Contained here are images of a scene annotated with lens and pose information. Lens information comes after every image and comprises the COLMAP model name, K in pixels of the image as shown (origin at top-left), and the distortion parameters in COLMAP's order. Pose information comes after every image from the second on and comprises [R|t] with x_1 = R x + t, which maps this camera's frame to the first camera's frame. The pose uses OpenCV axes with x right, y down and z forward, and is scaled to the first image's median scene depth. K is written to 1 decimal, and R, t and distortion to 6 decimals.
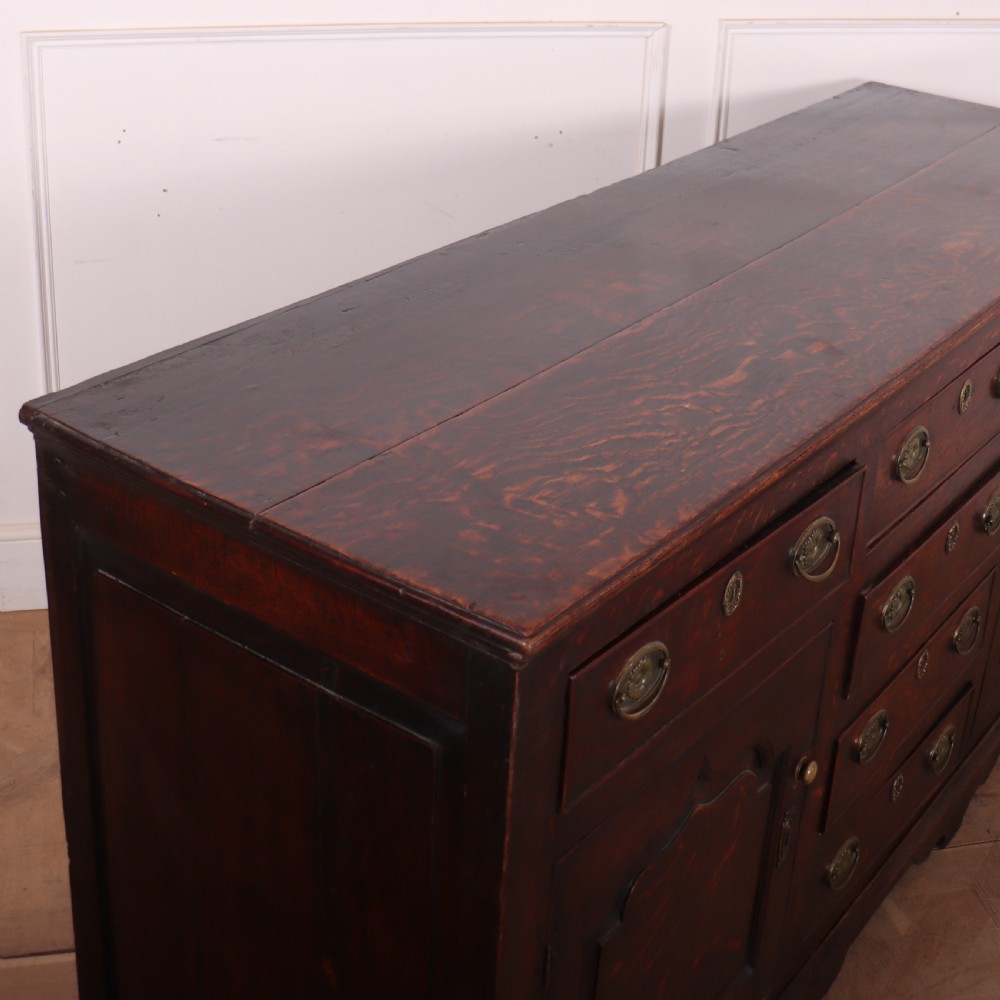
lens RADIAL K [[1790.6, 0, 460.5], [0, 1790.6, 504.6], [0, 0, 1]] dist [-0.128408, 0.000000]
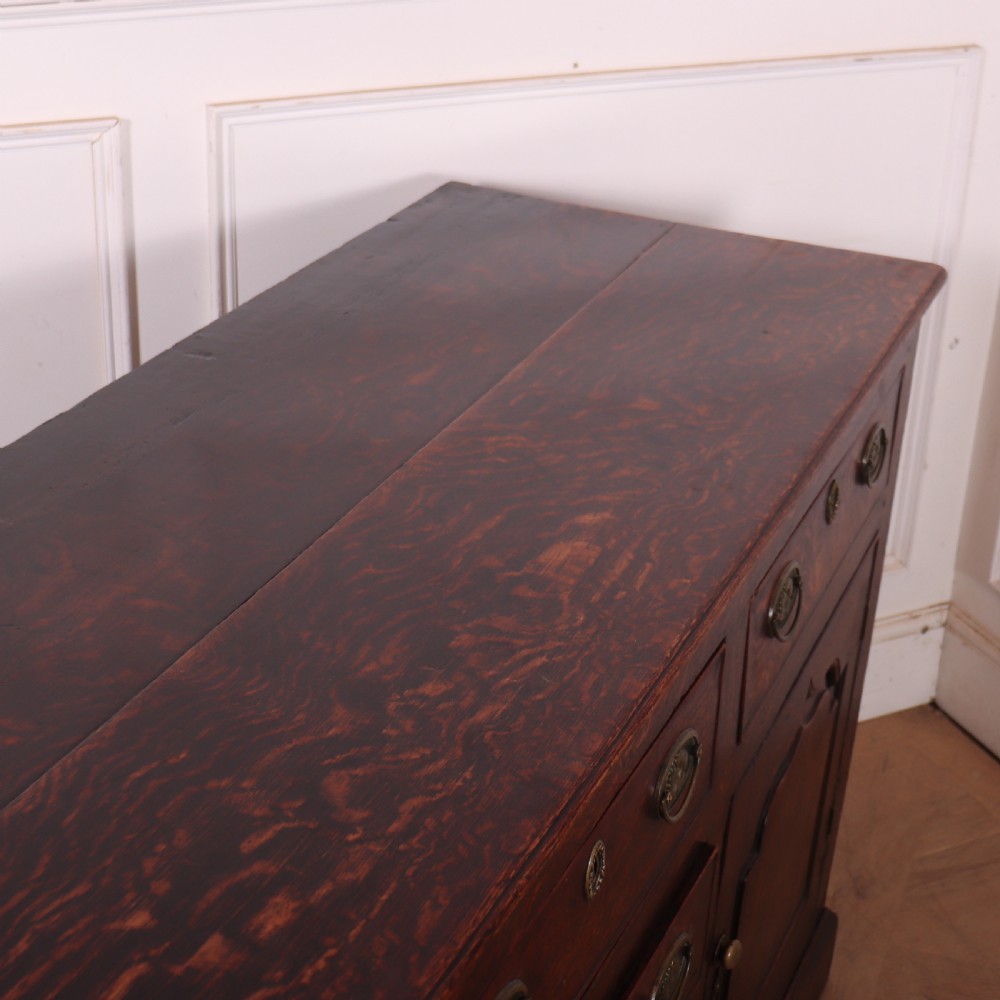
lens RADIAL K [[1790.6, 0, 501.1], [0, 1790.6, 500.1], [0, 0, 1]] dist [-0.128408, 0.000000]
pose [[0.980935, -0.091932, 0.171215, 0.160195], [0.086690, 0.995516, 0.037863, -0.183630], [-0.173928, -0.022298, 0.984506, 0.432568]]
